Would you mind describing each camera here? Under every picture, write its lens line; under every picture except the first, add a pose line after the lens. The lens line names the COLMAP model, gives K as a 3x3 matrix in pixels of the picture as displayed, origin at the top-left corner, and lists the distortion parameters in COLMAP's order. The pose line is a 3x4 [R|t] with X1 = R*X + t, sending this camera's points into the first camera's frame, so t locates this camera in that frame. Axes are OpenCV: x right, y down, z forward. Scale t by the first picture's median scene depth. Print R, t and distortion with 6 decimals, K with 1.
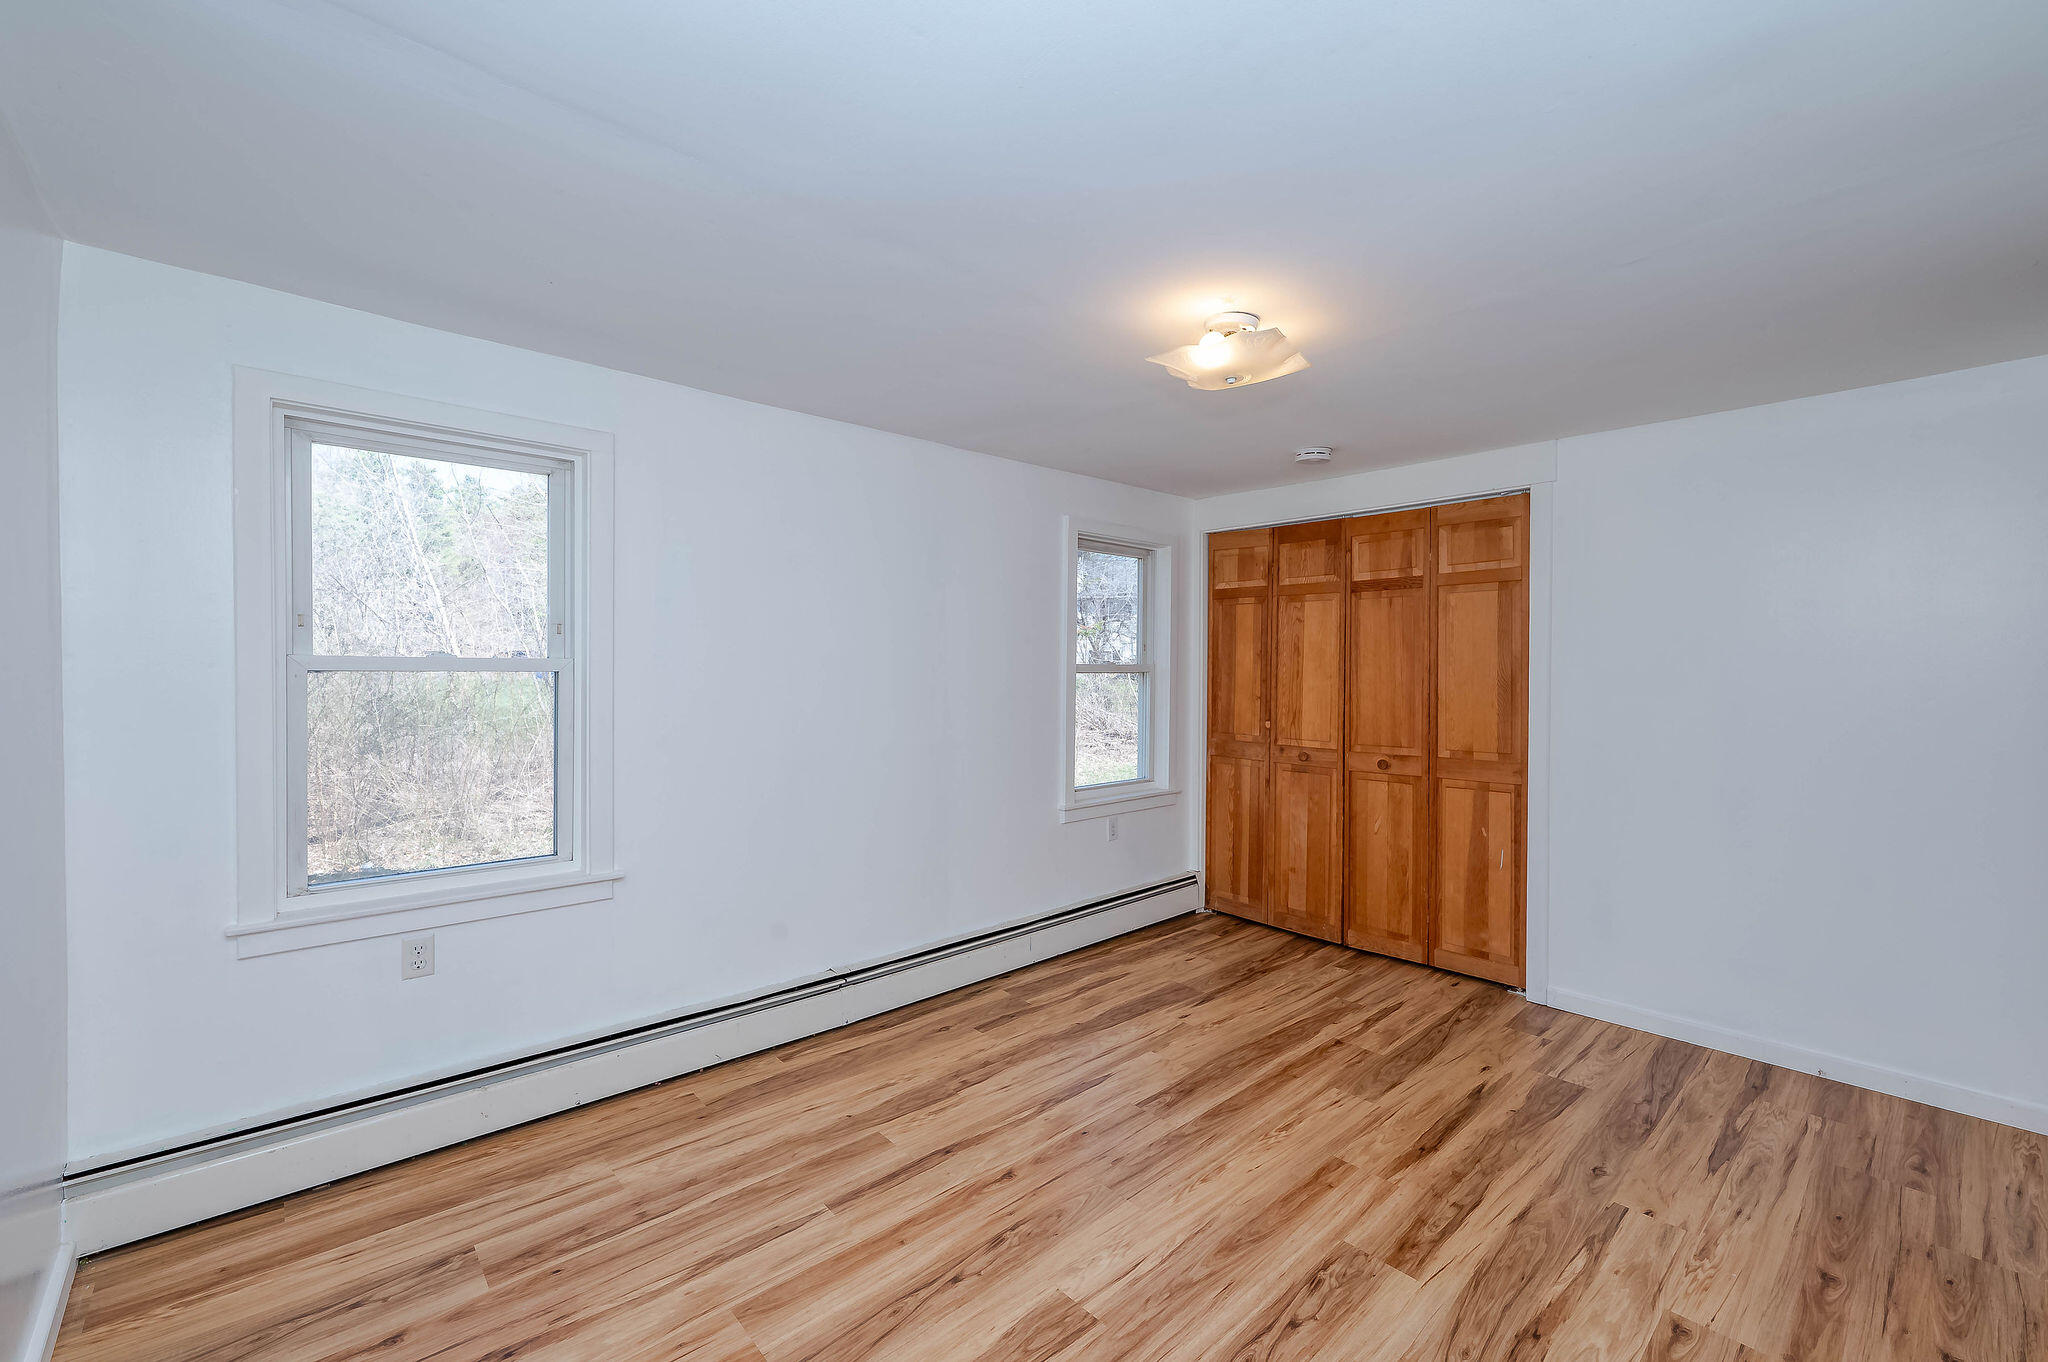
lens RADIAL K [[828.6, 0, 1016.2], [0, 828.6, 673.5], [0, 0, 1]] dist [-0.002376, -0.000666]
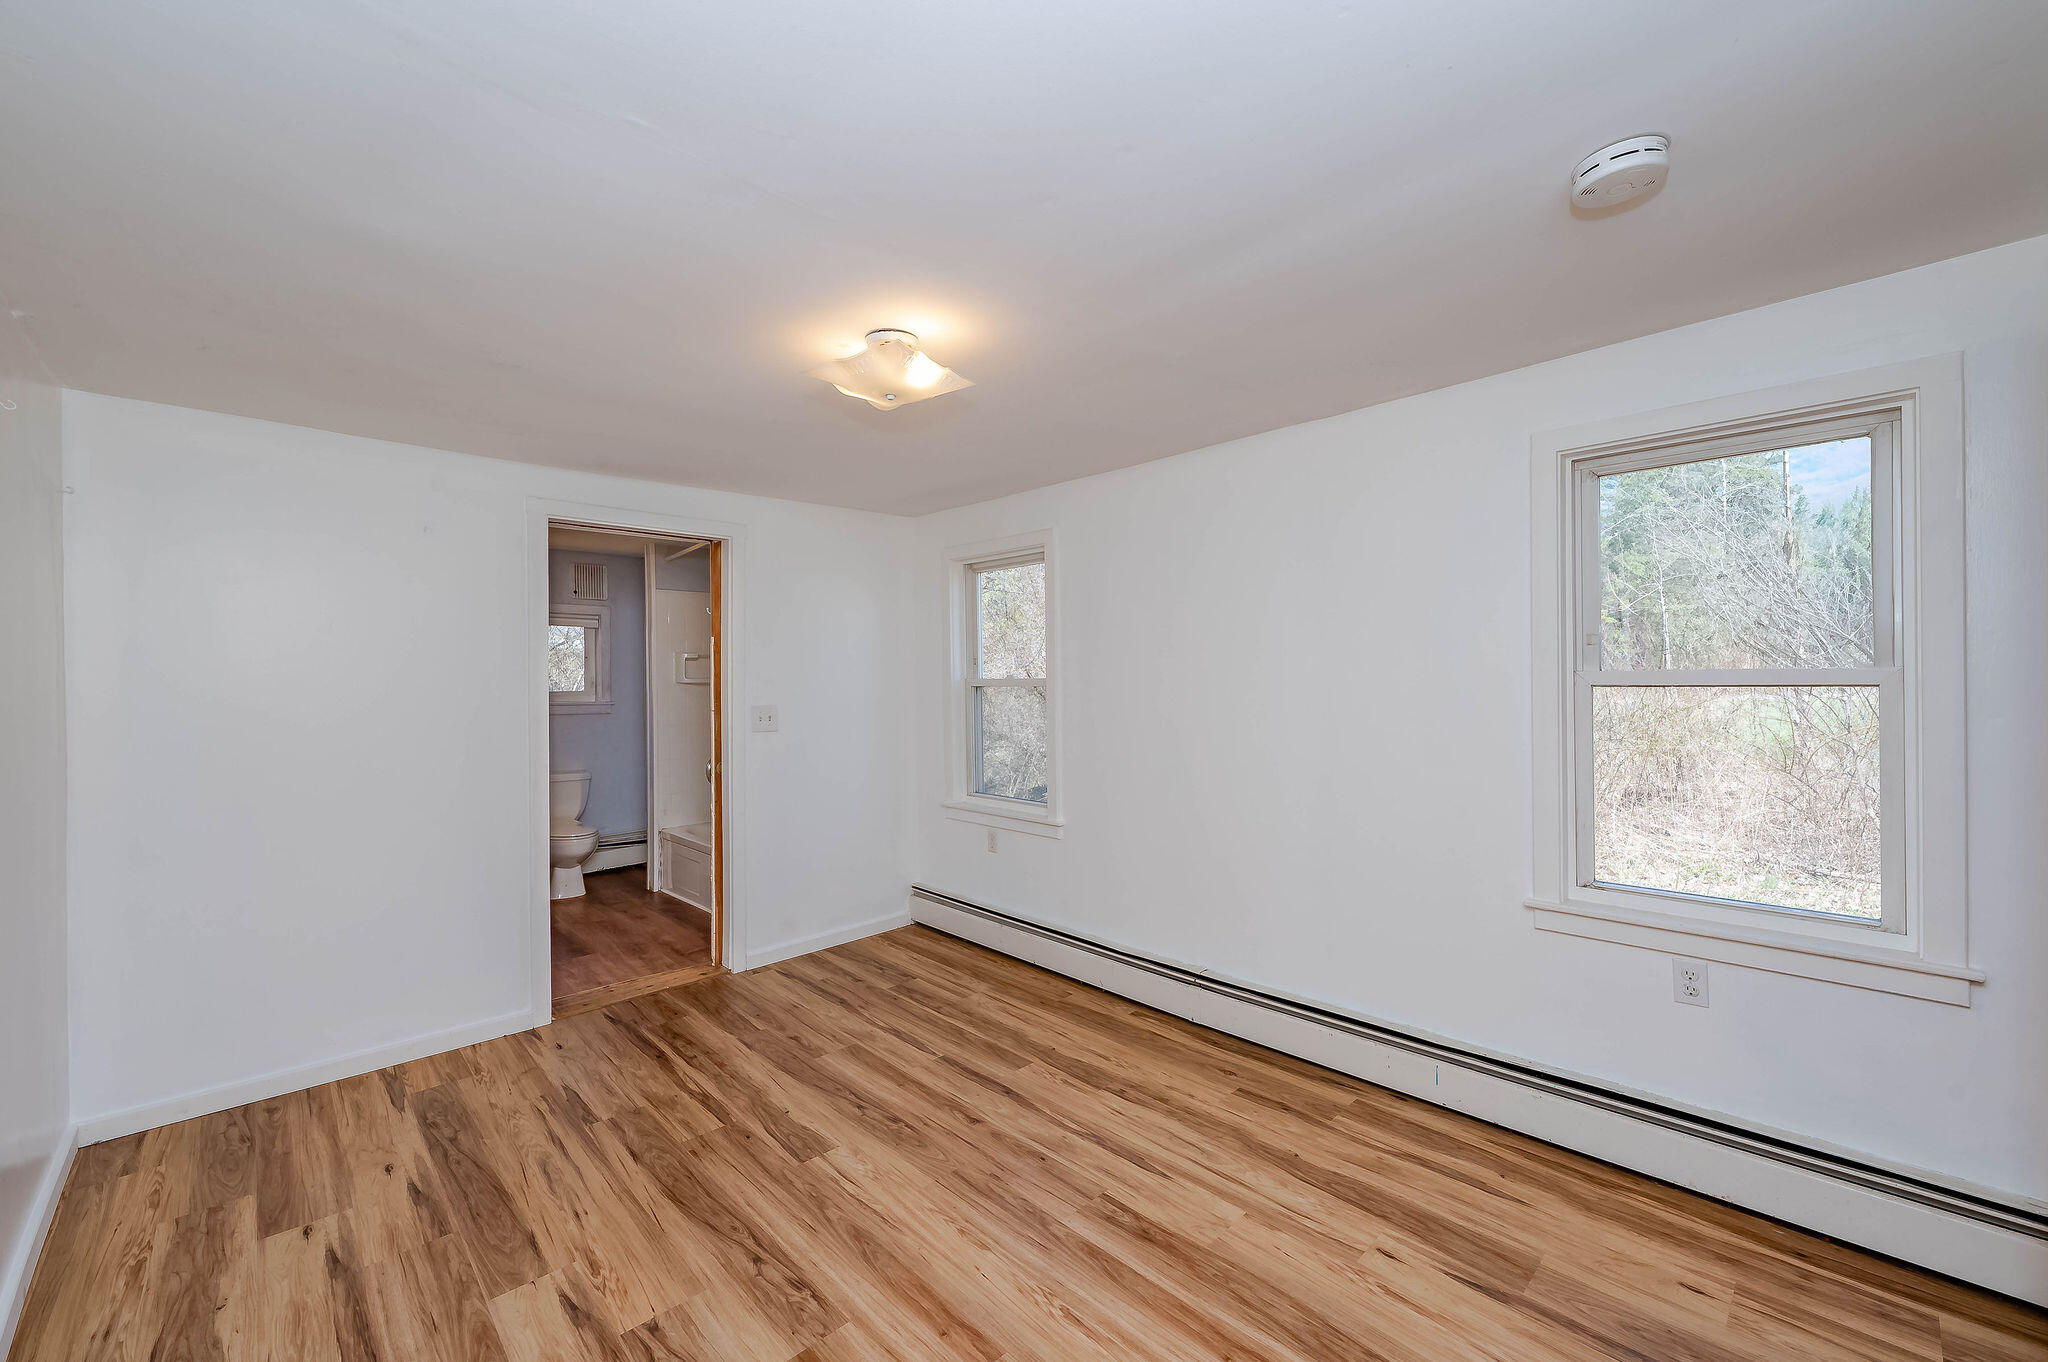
lens RADIAL K [[828.6, 0, 1017.0], [0, 828.6, 687.0], [0, 0, 1]] dist [-0.002376, -0.000666]
pose [[0.029353, -0.001934, -0.999567, 0.978540], [-0.000785, 0.999998, -0.001958, 0.003277], [0.999569, 0.000842, 0.029352, 0.874244]]
